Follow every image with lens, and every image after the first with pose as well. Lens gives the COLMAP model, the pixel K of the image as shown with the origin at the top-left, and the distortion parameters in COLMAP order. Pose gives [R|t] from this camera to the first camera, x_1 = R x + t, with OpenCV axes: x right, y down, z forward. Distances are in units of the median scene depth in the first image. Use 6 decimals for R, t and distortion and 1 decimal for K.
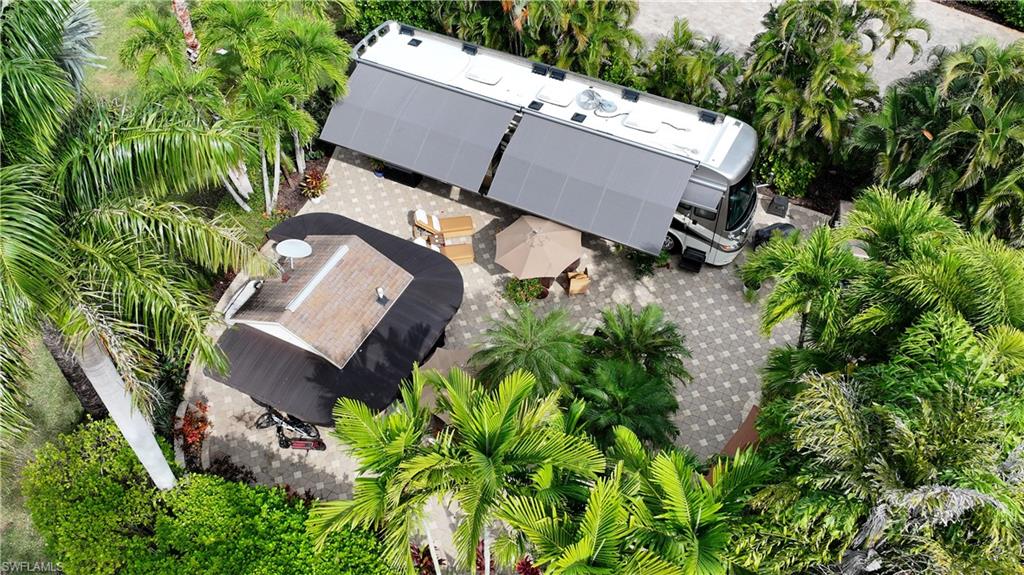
lens RADIAL K [[850.2, 0, 513.2], [0, 850.2, 286.5], [0, 0, 1]] dist [0.015428, -0.018646]
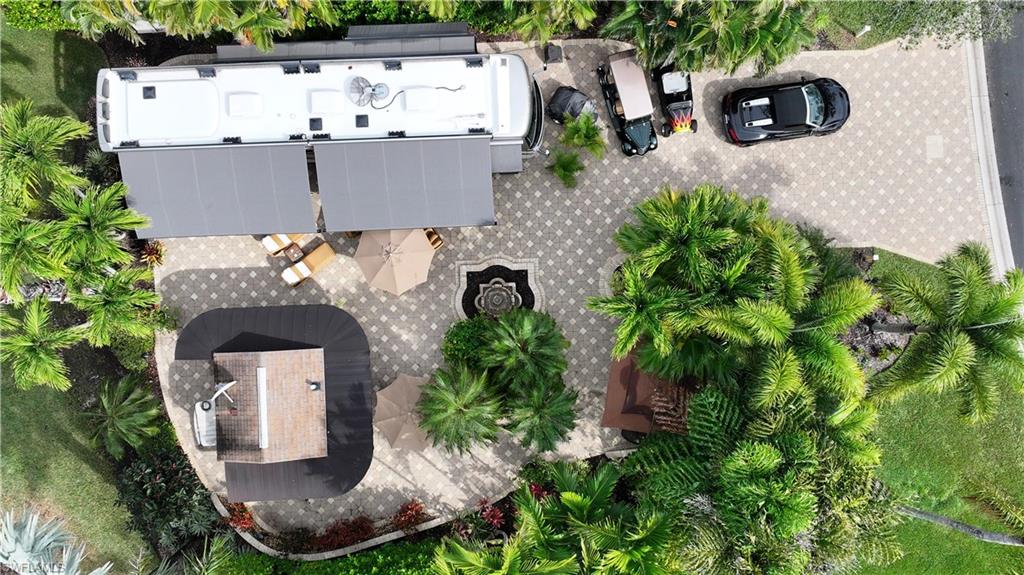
lens RADIAL K [[850.2, 0, 512.9], [0, 850.2, 290.8], [0, 0, 1]] dist [0.015428, -0.018646]
pose [[0.874239, -0.485348, 0.011989, 0.133680], [0.359081, 0.663025, 0.656855, -0.719285], [-0.326752, -0.569943, 0.753921, 0.067478]]
